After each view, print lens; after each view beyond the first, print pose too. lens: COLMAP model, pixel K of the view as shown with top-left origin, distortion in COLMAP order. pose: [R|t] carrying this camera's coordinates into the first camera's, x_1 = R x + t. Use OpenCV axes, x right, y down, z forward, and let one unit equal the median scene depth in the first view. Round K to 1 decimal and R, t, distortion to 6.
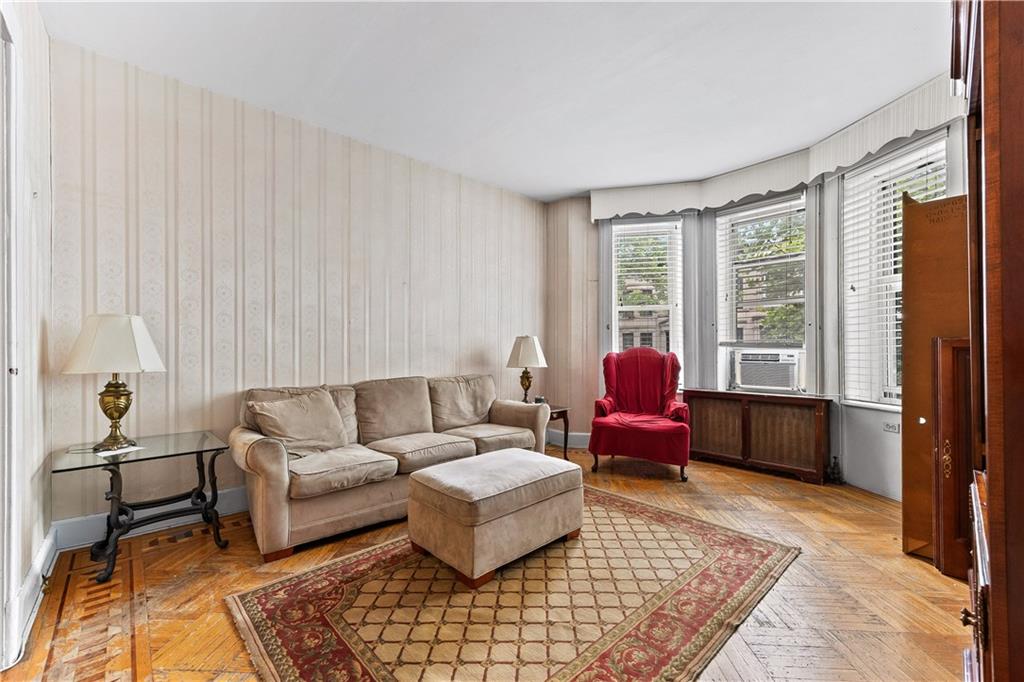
lens RADIAL K [[425.3, 0, 513.1], [0, 425.3, 342.9], [0, 0, 1]] dist [0.016447, -0.001274]
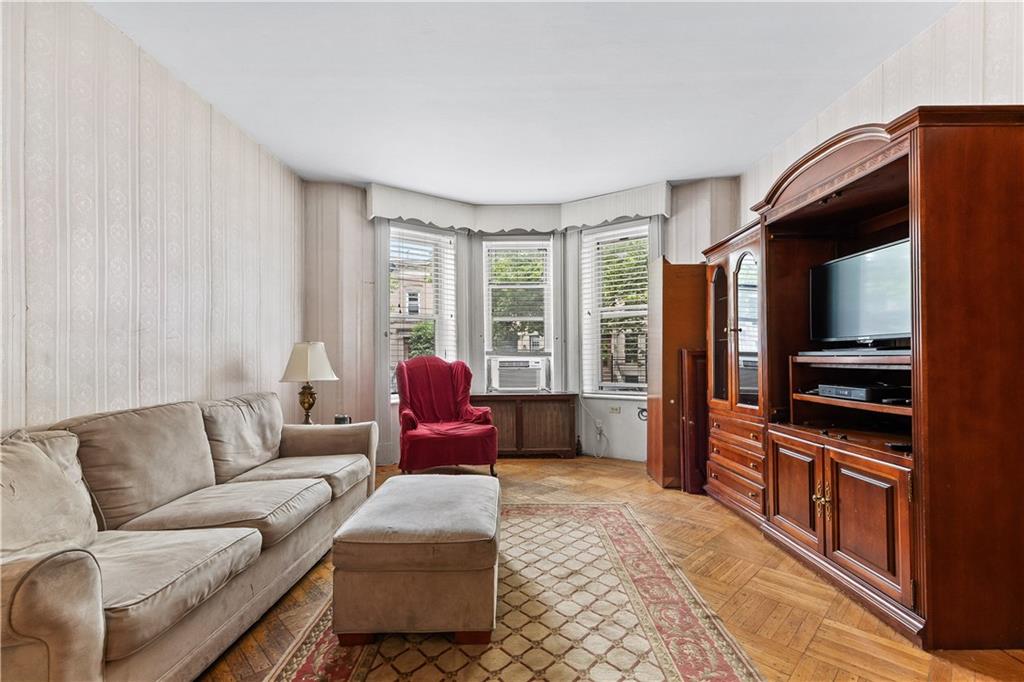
lens RADIAL K [[425.3, 0, 522.4], [0, 425.3, 348.9], [0, 0, 1]] dist [0.016447, -0.001274]
pose [[0.687543, 0.011380, 0.726054, -0.334459], [-0.005270, 0.999929, -0.010682, 0.004318], [-0.726124, 0.003518, 0.687554, 0.188259]]
